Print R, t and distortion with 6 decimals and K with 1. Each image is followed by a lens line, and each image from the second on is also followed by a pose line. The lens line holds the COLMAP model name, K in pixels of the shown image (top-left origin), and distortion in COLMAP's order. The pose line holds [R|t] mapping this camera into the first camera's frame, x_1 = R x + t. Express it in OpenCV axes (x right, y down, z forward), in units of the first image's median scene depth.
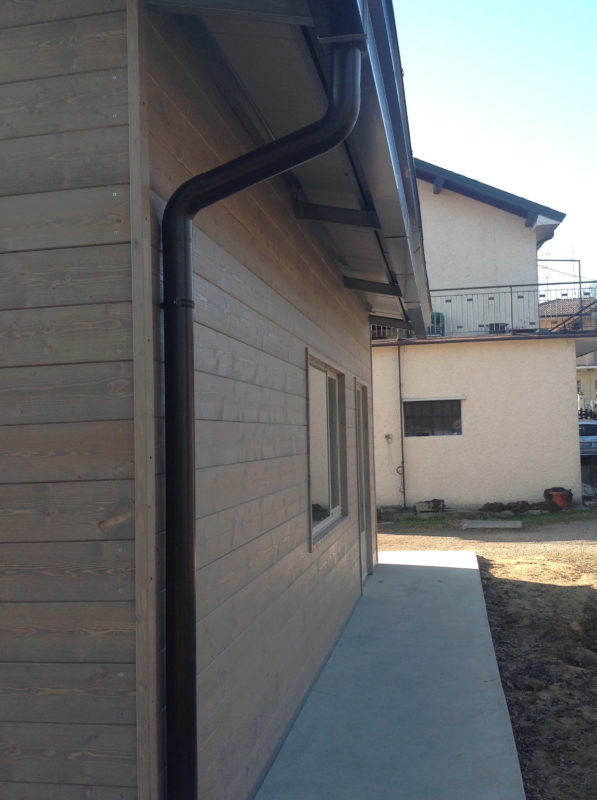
lens RADIAL K [[817.7, 0, 298.5], [0, 817.7, 400.0], [0, 0, 1]] dist [0.186648, -0.476432]
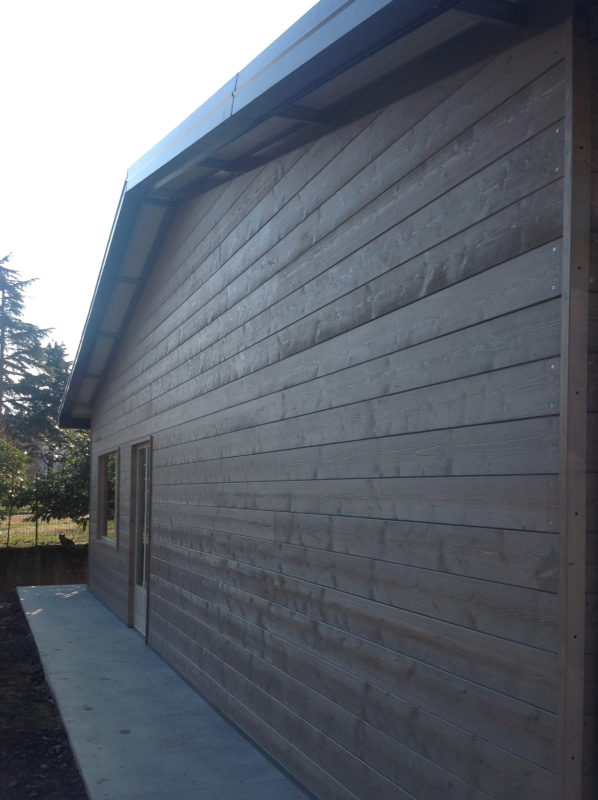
lens RADIAL K [[817.7, 0, 299.0], [0, 817.7, 400.0], [0, 0, 1]] dist [0.186648, -0.476432]
pose [[0.504580, -0.054389, -0.861650, 0.503162], [0.080372, 0.996639, -0.015845, -0.074475], [0.859616, -0.061257, 0.507256, 0.207515]]
